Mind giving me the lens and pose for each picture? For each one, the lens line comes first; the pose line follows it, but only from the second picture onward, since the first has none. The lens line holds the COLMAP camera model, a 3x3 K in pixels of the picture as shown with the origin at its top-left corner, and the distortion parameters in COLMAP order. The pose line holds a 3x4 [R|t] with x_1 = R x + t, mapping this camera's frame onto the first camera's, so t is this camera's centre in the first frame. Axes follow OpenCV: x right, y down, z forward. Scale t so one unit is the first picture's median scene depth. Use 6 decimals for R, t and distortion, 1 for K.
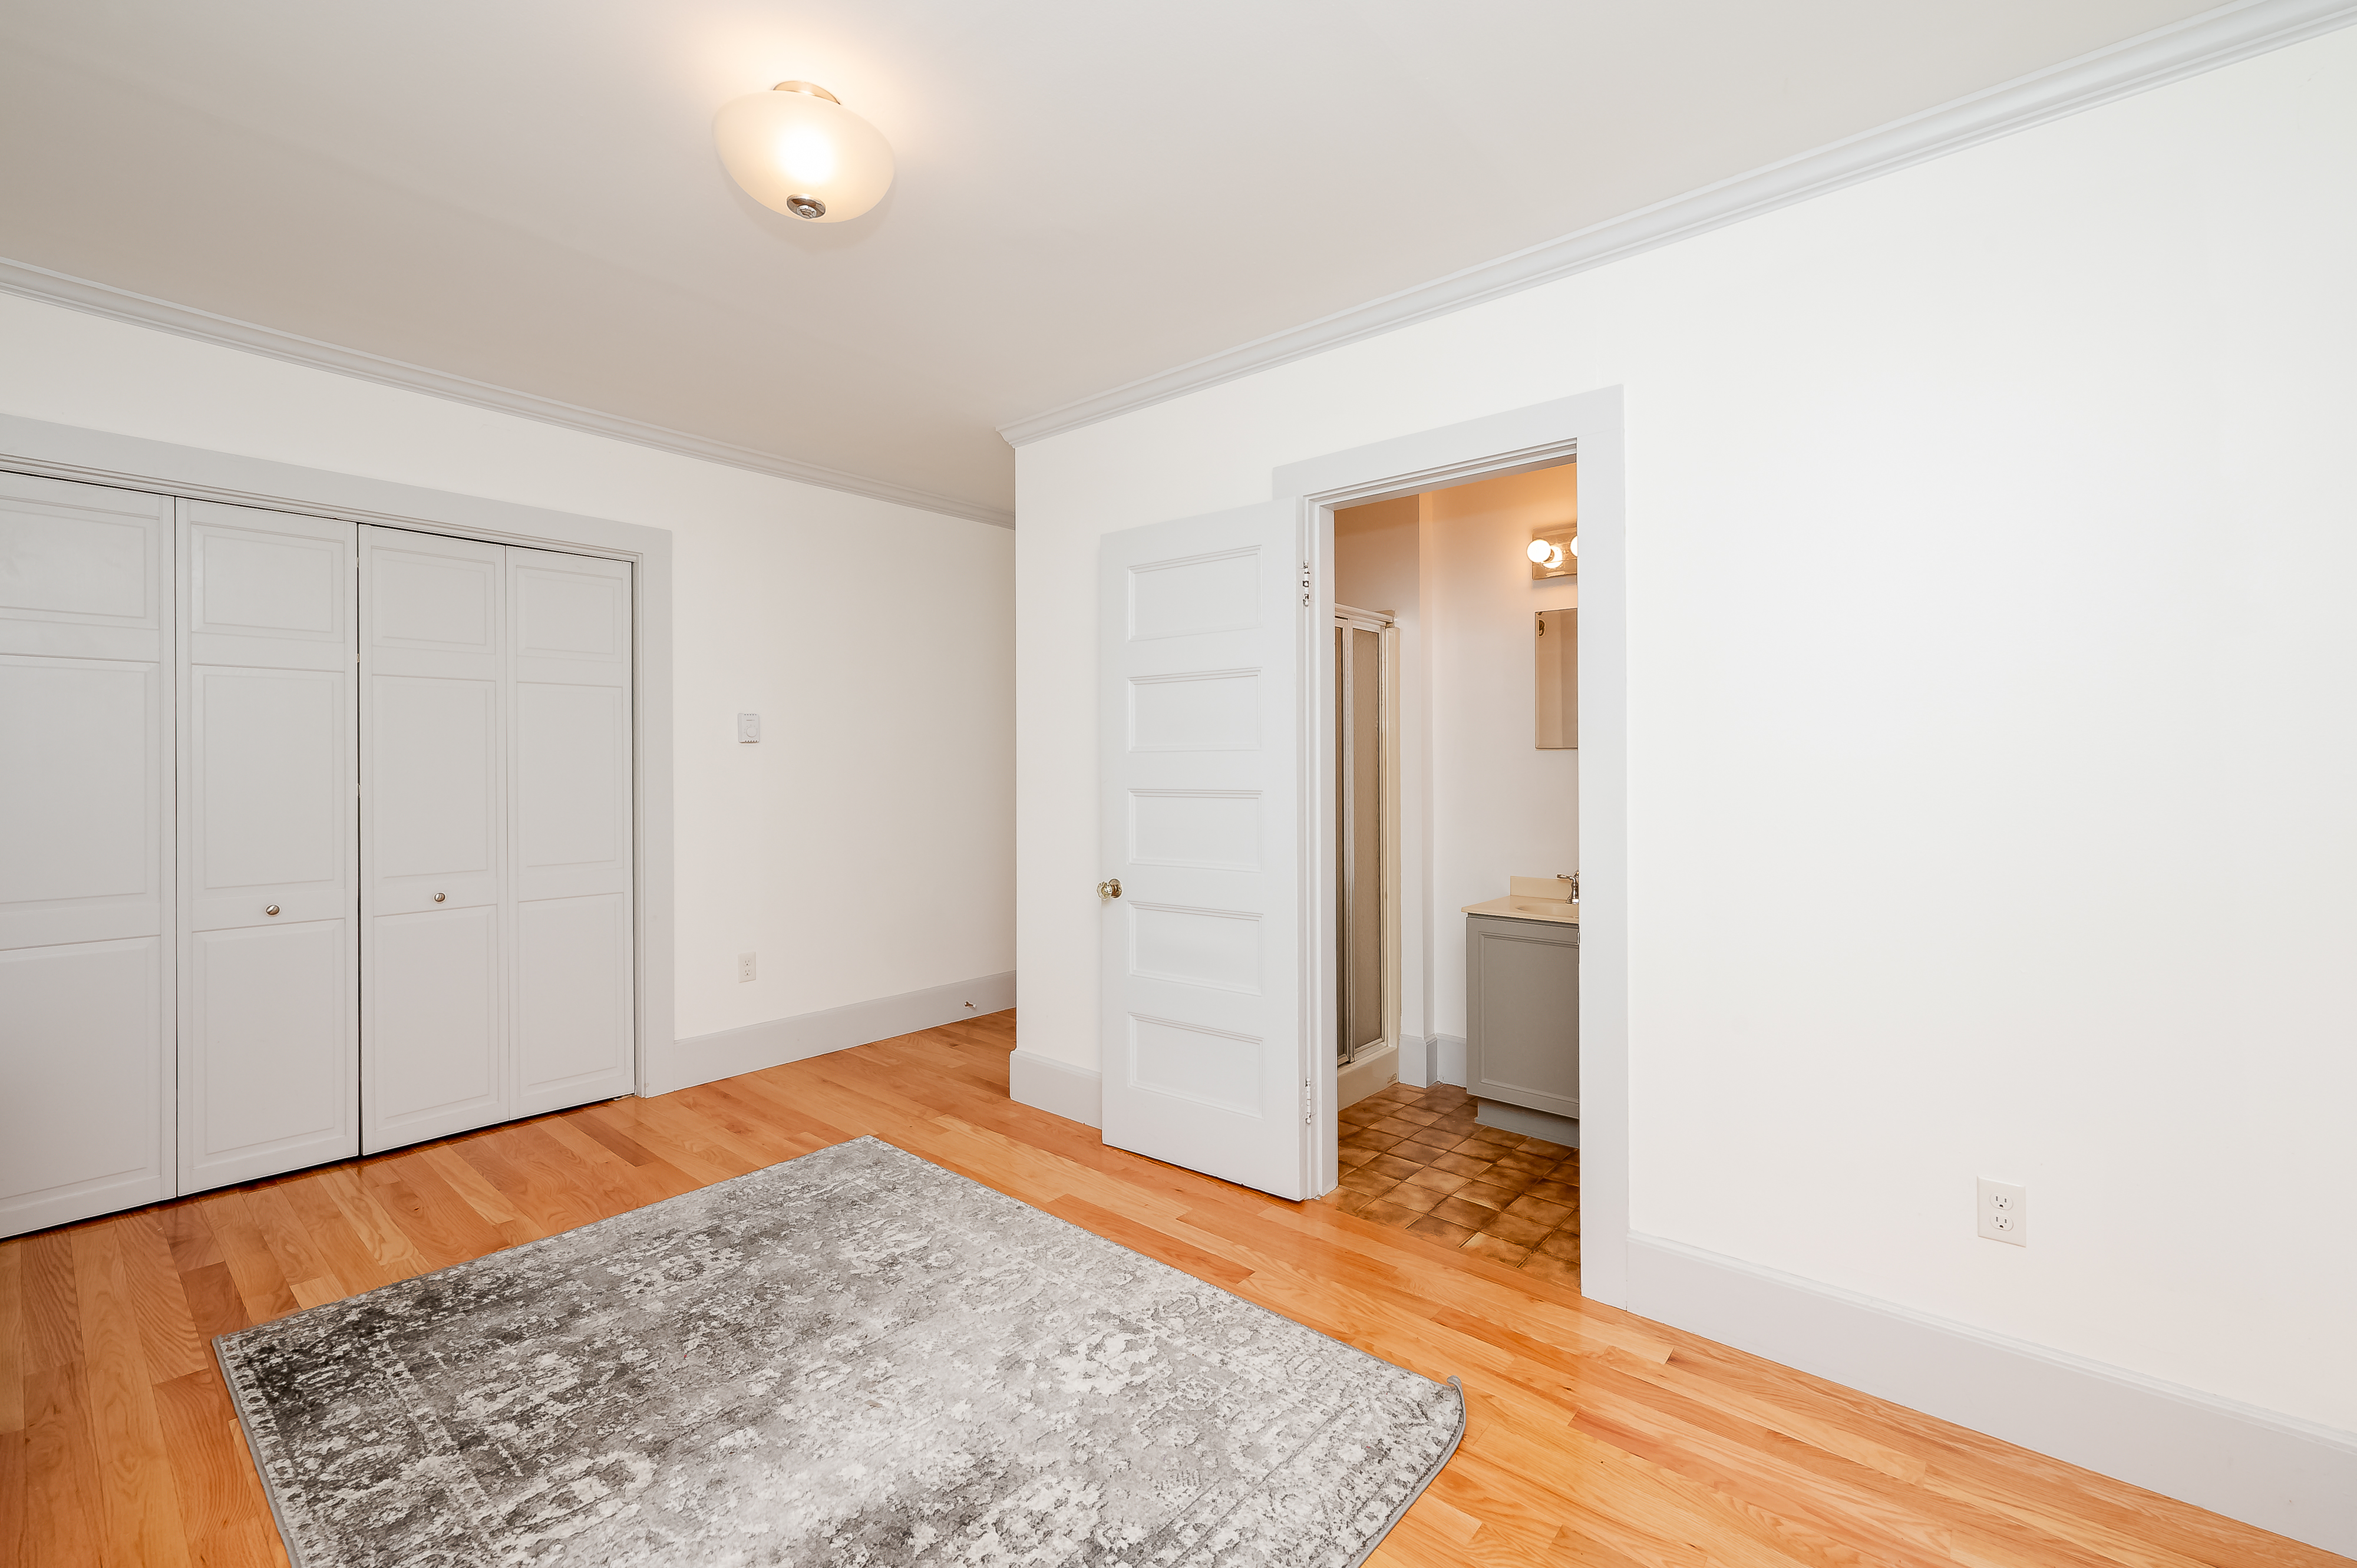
lens RADIAL K [[1002.6, 0, 1179.7], [0, 1002.6, 766.9], [0, 0, 1]] dist [-0.000145, 0.000023]
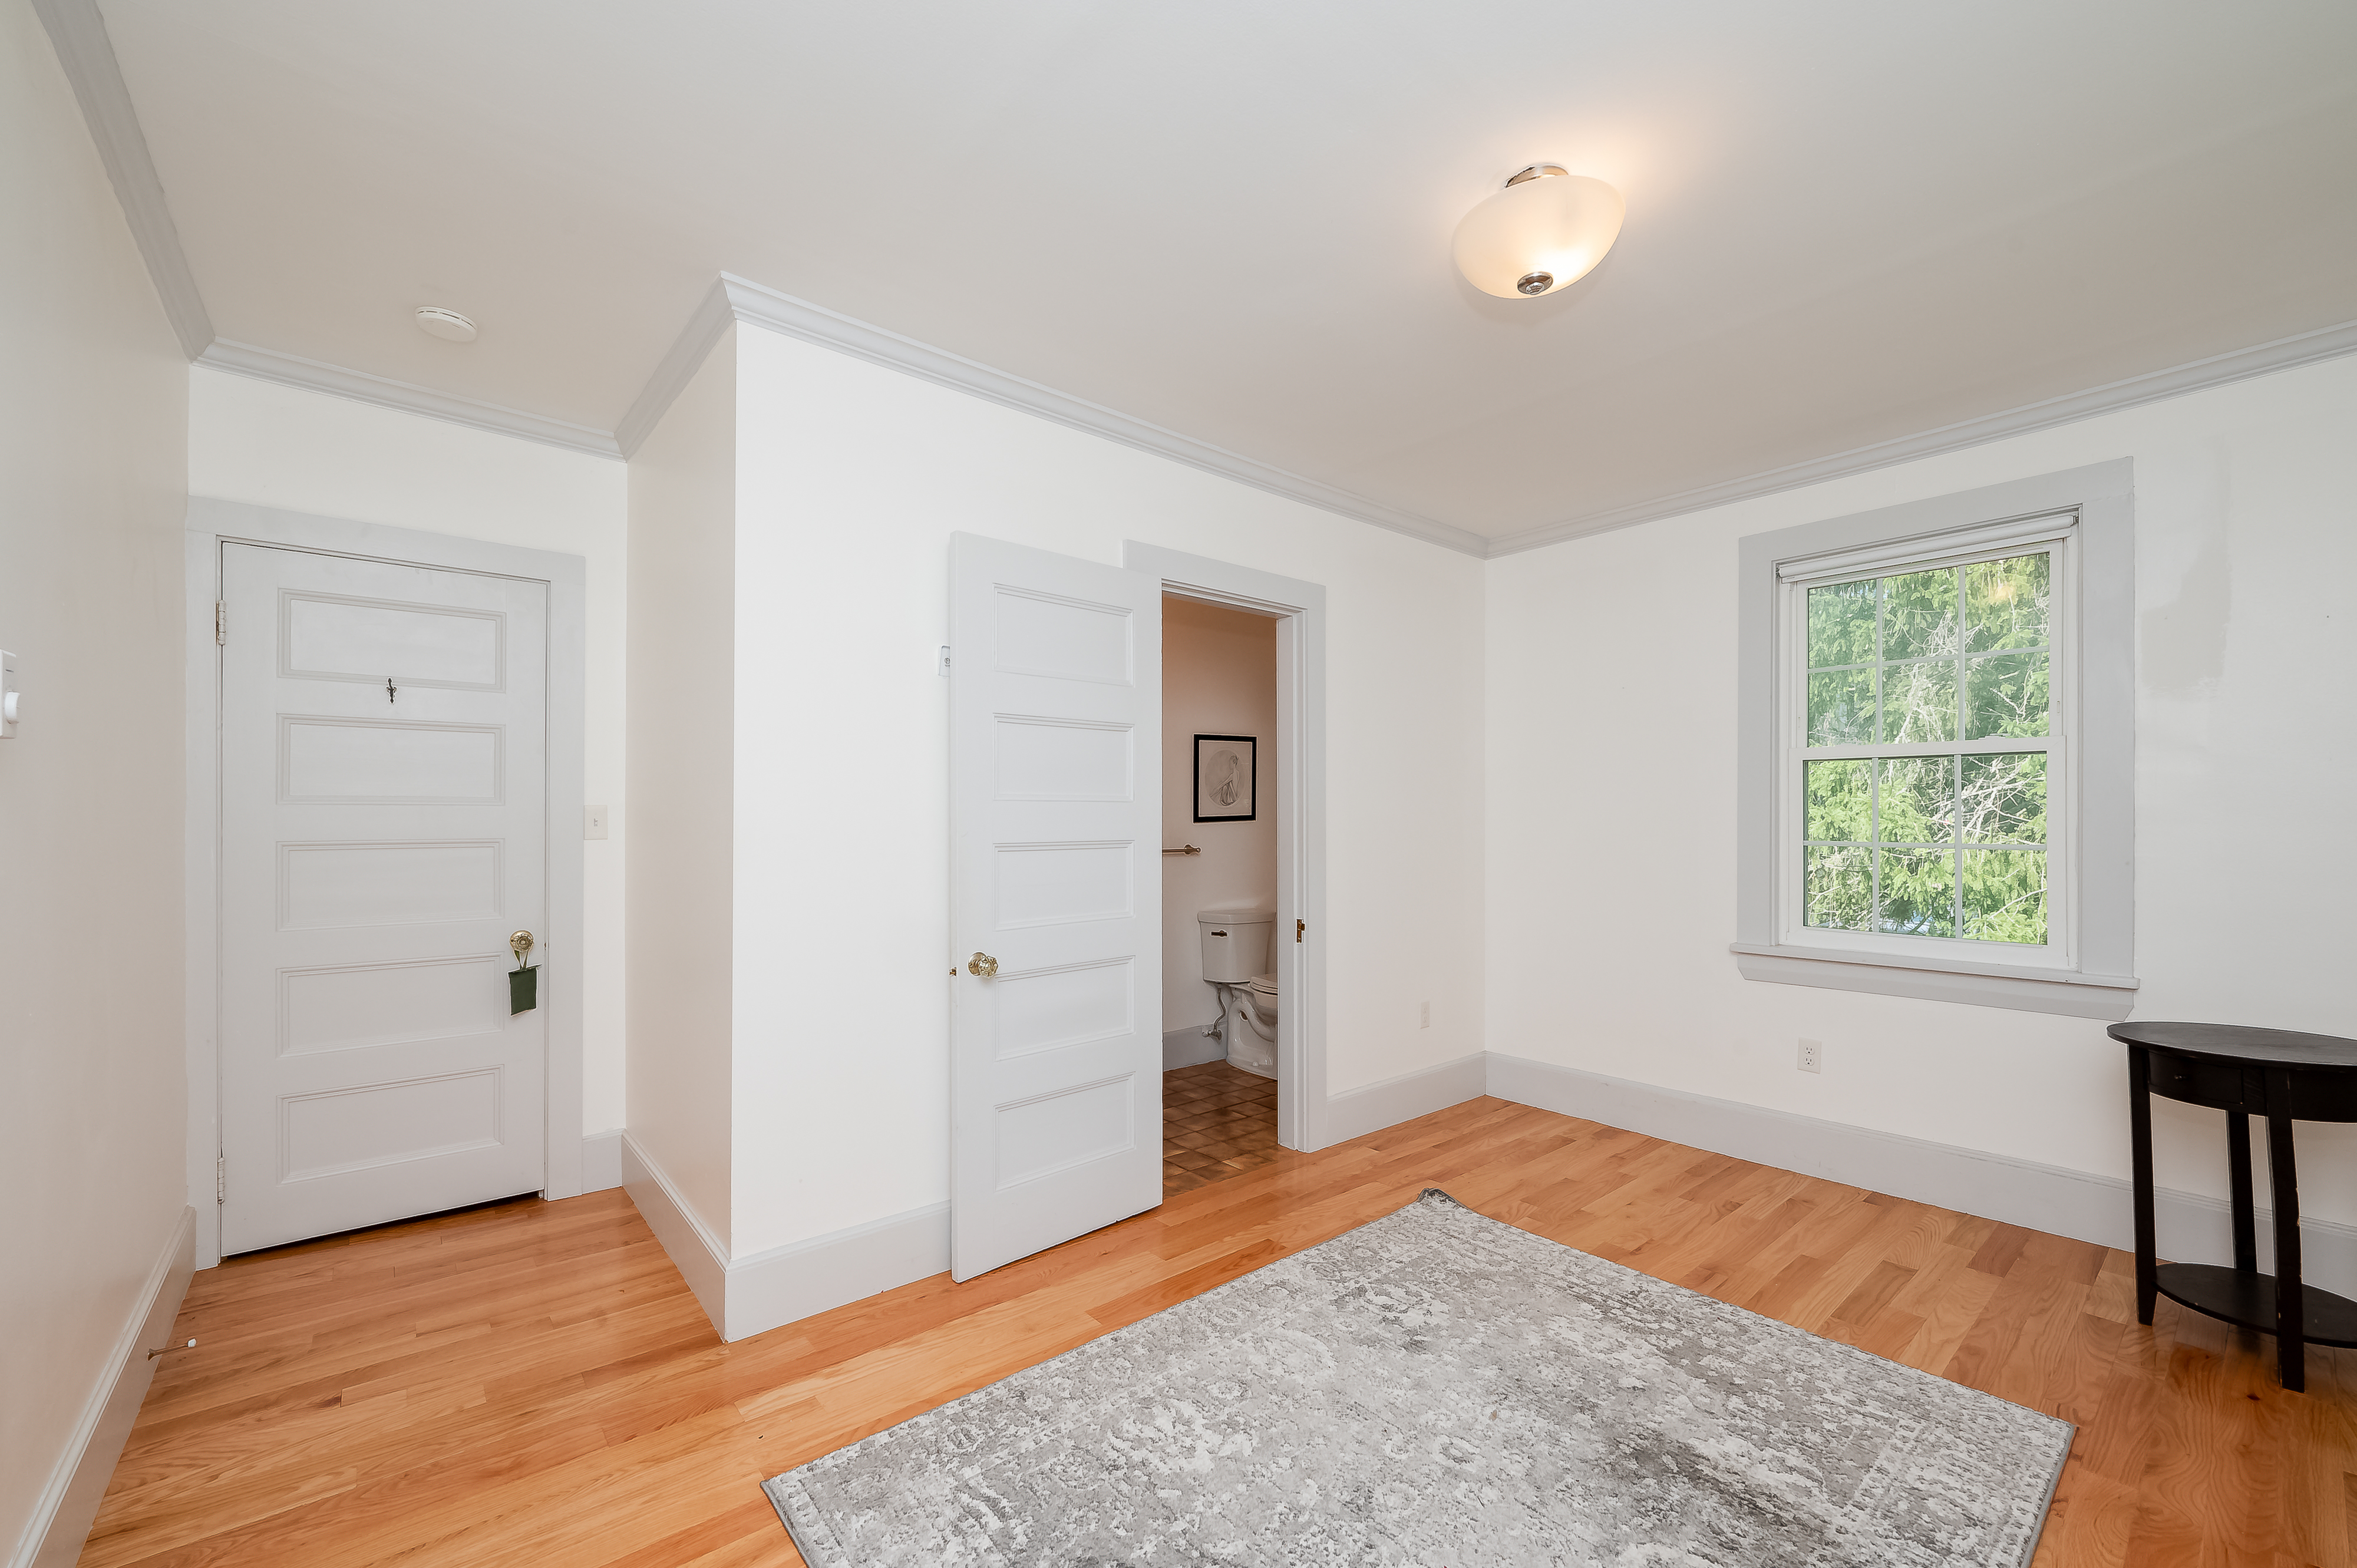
lens RADIAL K [[983.9, 0, 1170.2], [0, 983.9, 813.6], [0, 0, 1]] dist [0.001340, 0.000046]
pose [[0.141653, 0.003328, 0.989911, -1.245112], [-0.001968, 0.999993, -0.003080, -0.002198], [-0.989914, -0.001511, 0.141659, 1.064840]]
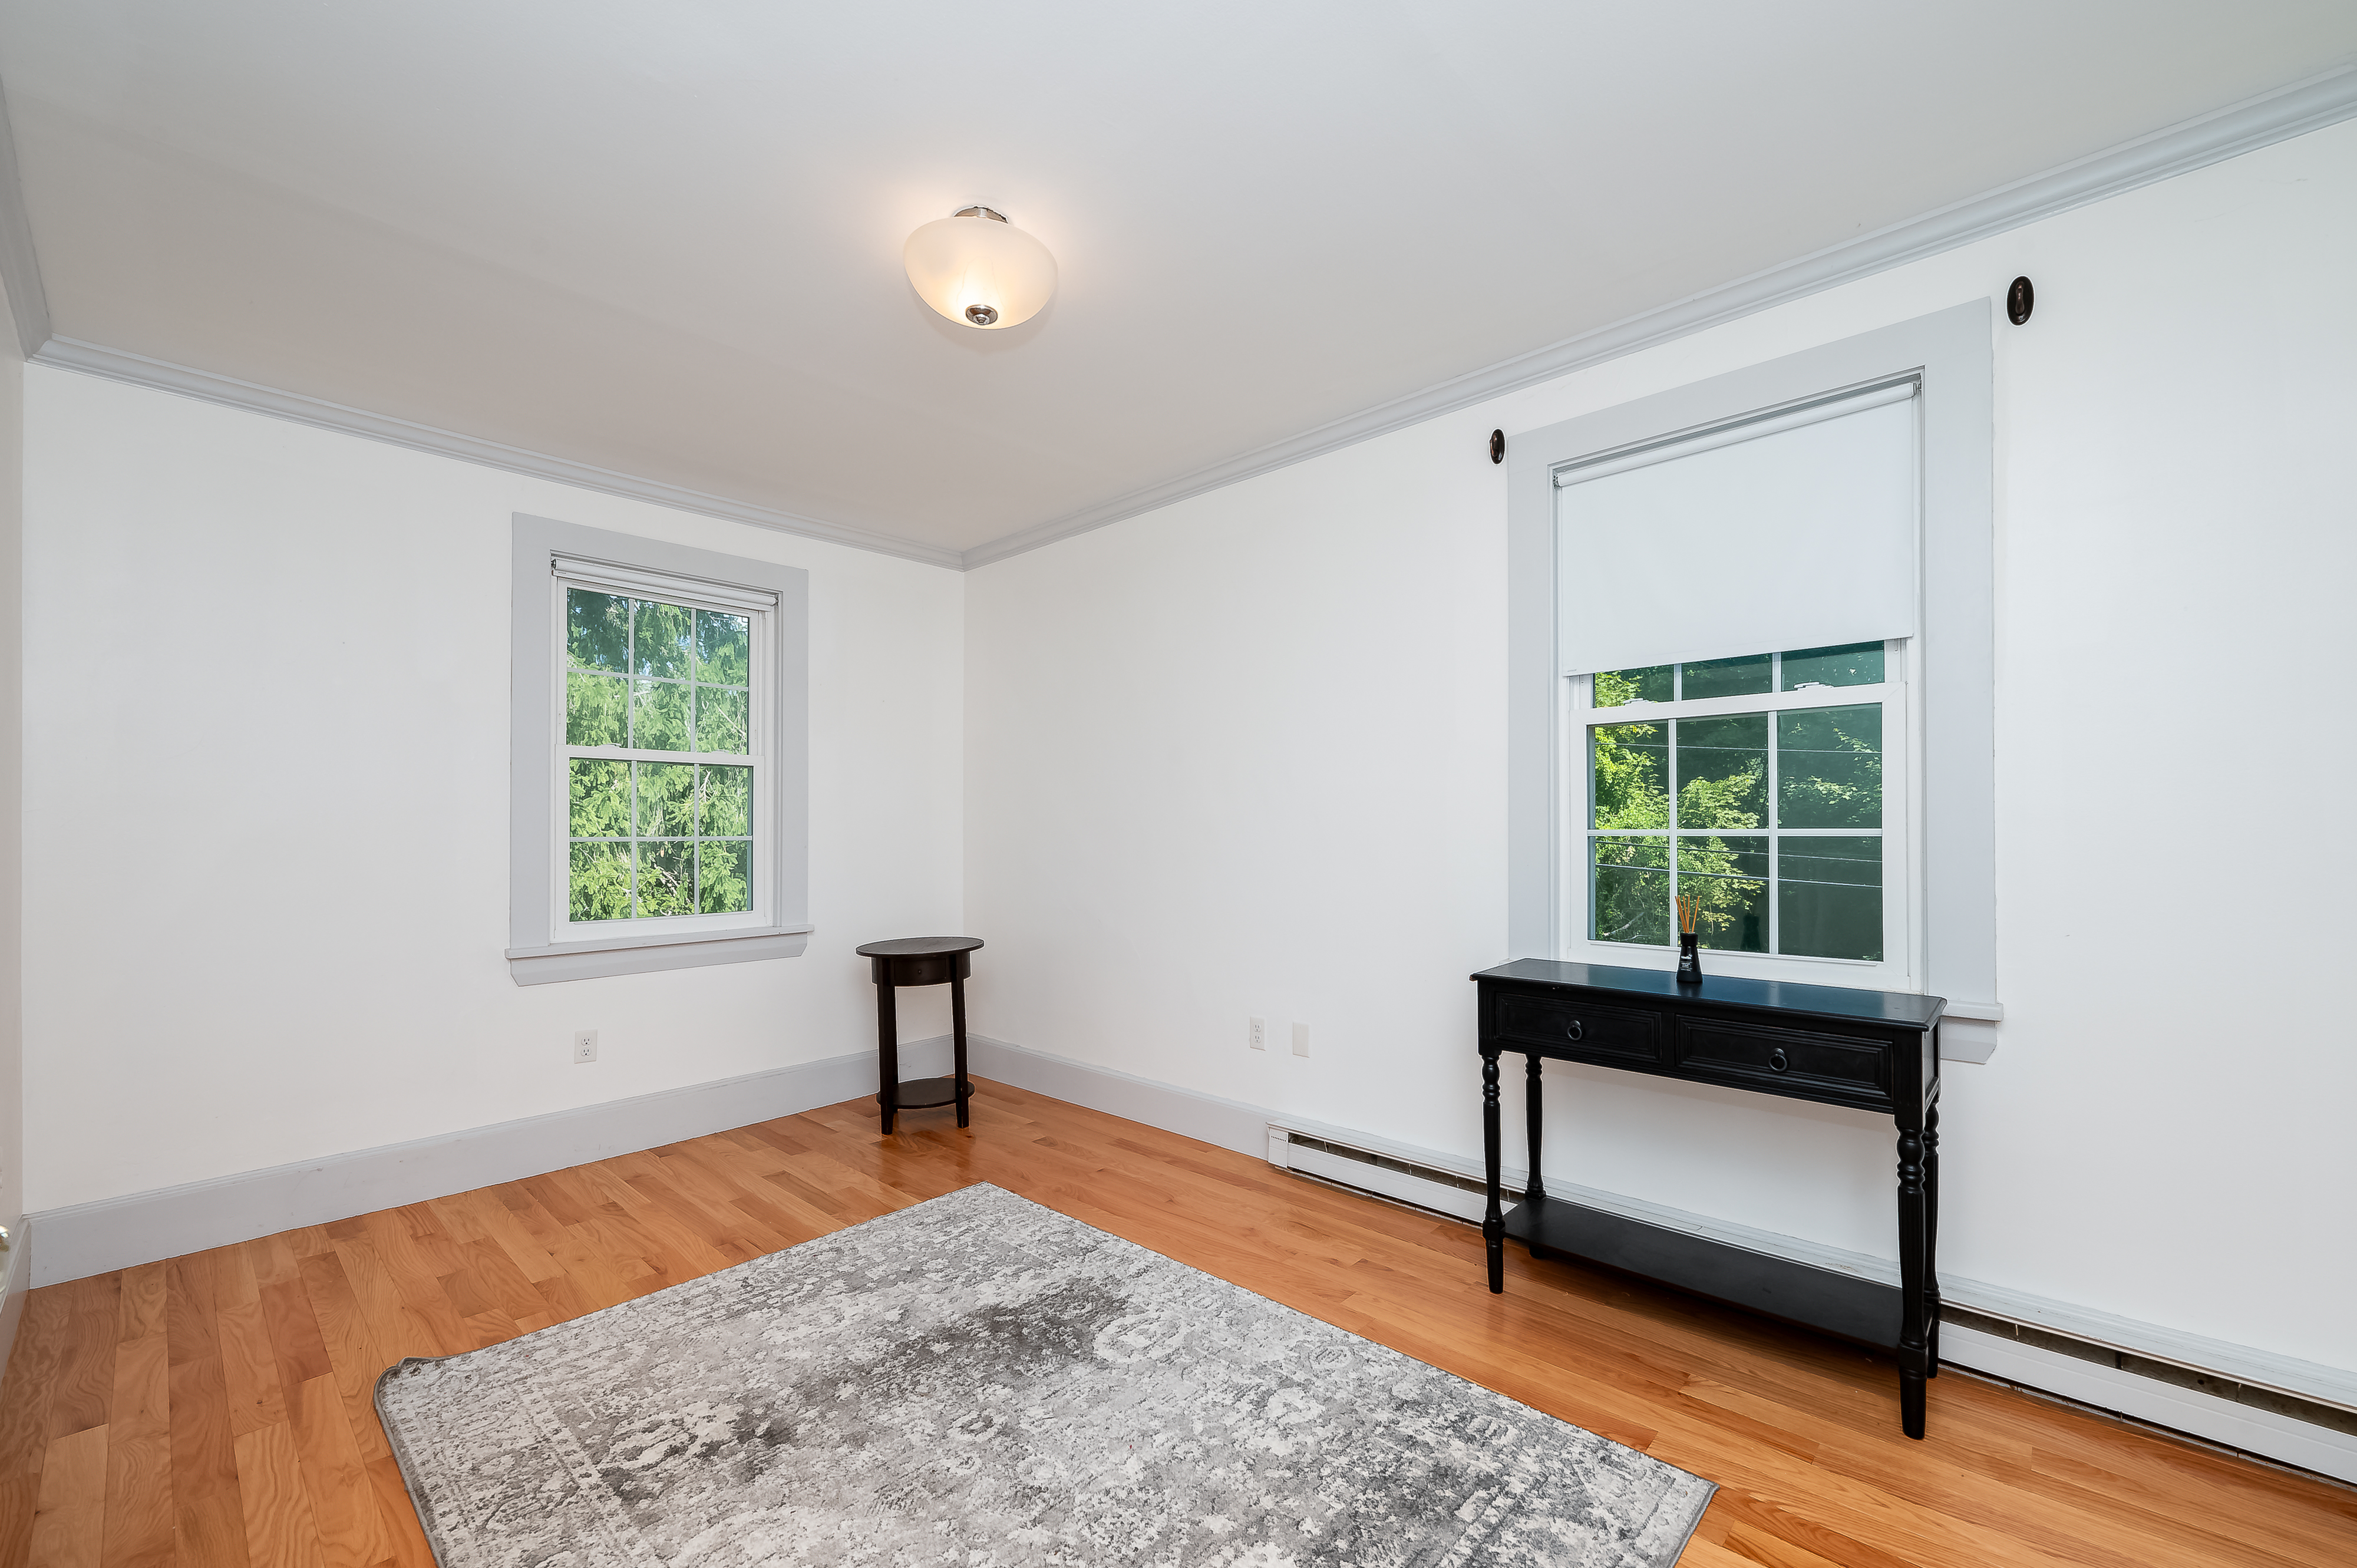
lens RADIAL K [[914.6, 0, 1185.7], [0, 914.6, 825.2], [0, 0, 1]] dist [-0.001019, 0.000120]
pose [[-0.999792, 0.002571, 0.020248, -0.541646], [0.002477, 0.999986, -0.004632, 0.026001], [-0.020260, -0.004581, -0.999784, 1.764144]]
